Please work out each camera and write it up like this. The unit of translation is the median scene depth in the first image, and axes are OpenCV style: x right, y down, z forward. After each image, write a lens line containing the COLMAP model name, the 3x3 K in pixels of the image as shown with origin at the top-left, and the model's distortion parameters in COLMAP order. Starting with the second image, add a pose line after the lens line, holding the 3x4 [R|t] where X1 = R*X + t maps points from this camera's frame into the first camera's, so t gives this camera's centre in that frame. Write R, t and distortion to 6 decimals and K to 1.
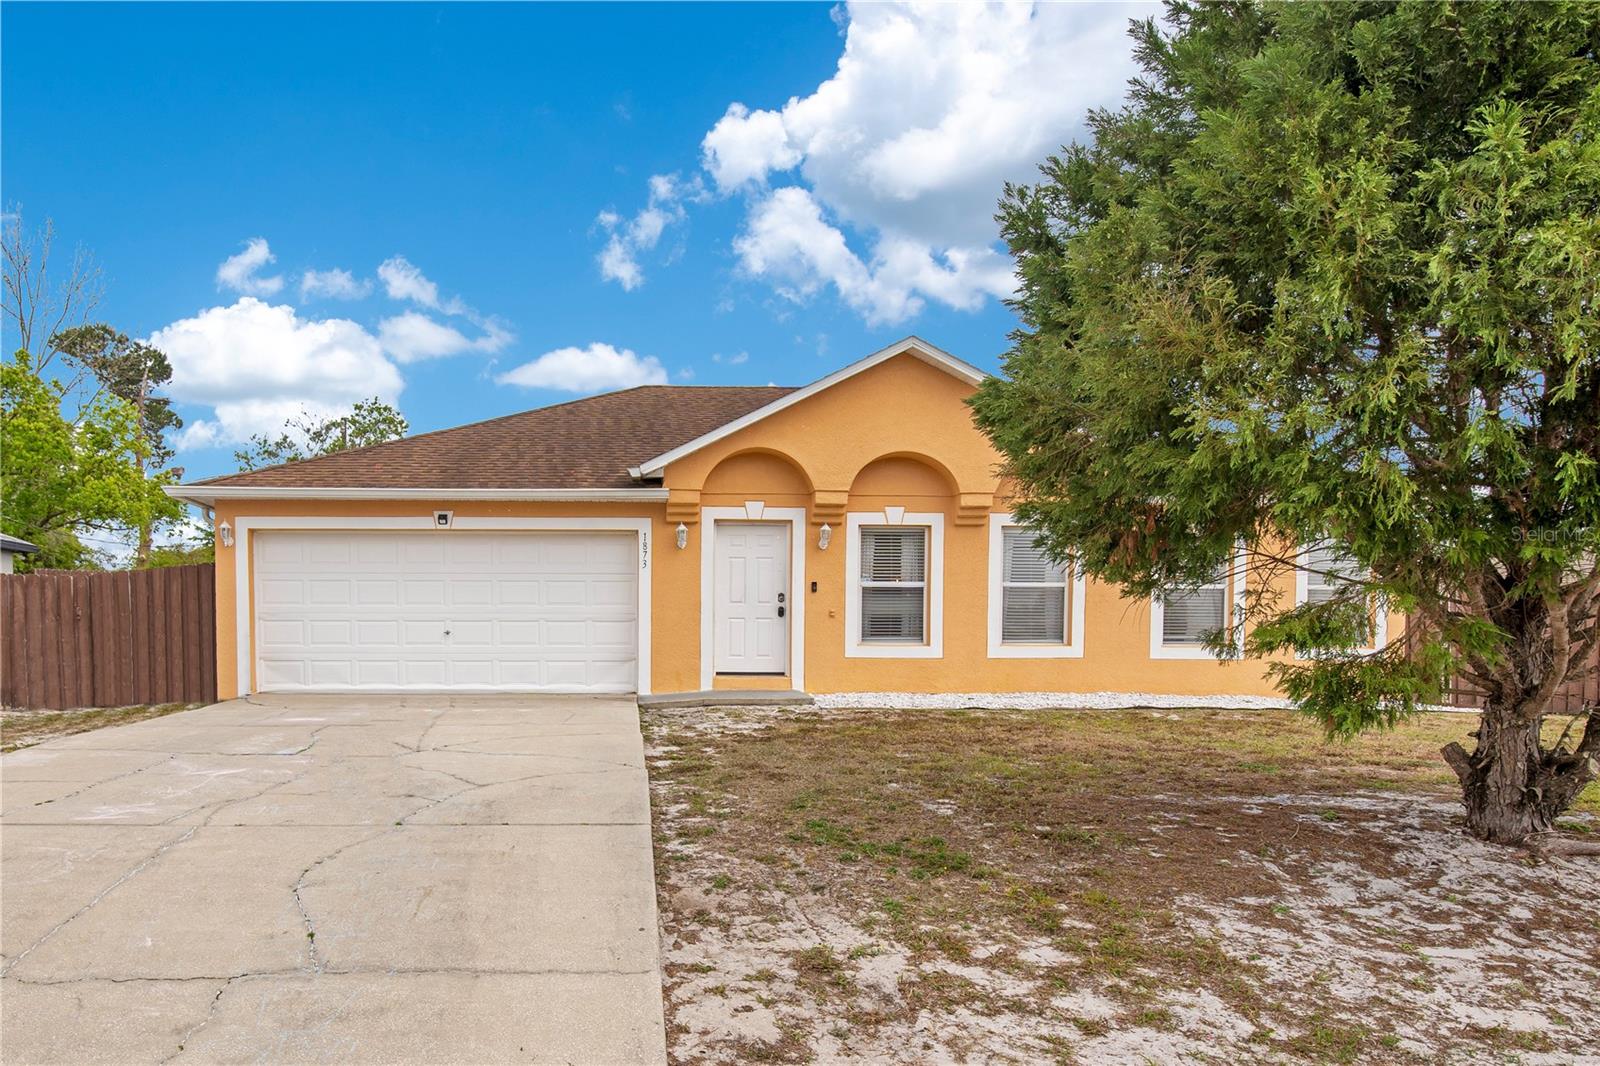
lens RADIAL K [[789.6, 0, 798.8], [0, 789.6, 623.0], [0, 0, 1]] dist [-0.015285, -0.000027]
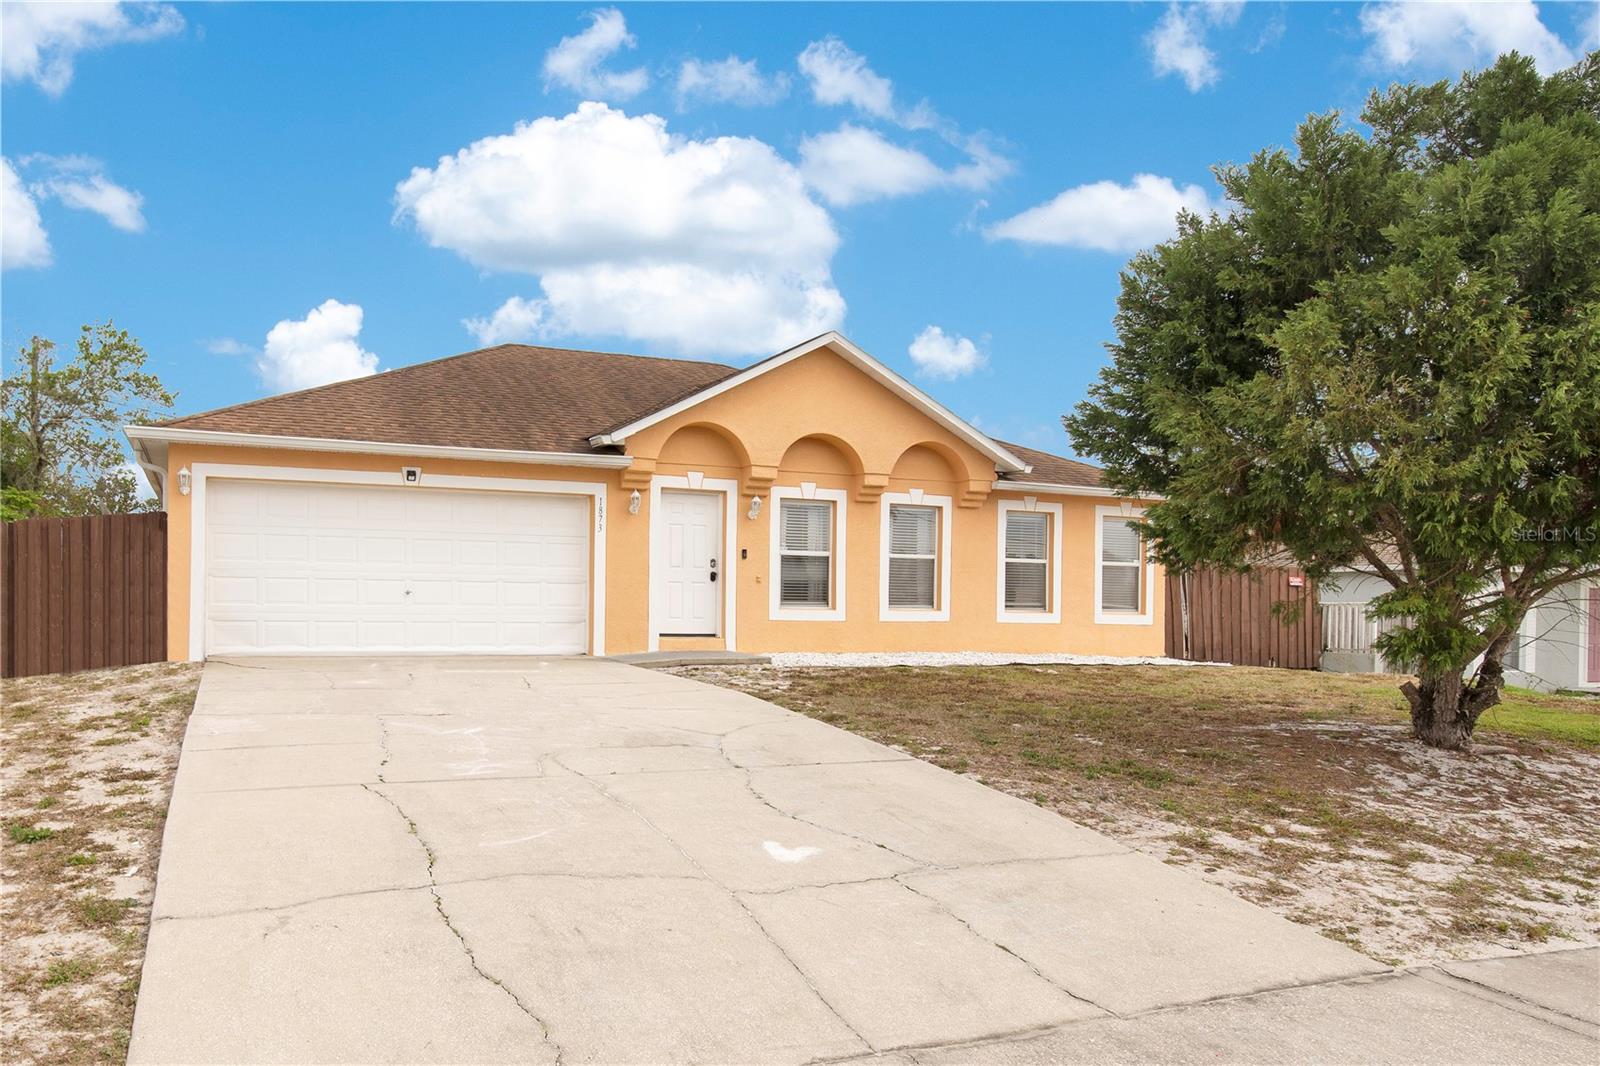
lens RADIAL K [[766.8, 0, 796.4], [0, 766.8, 562.1], [0, 0, 1]] dist [-0.014950, -0.000202]
pose [[0.967022, 0.024096, 0.253552, -0.200112], [-0.016058, 0.999302, -0.033725, -0.000823], [-0.254188, 0.028542, 0.966734, -0.026153]]
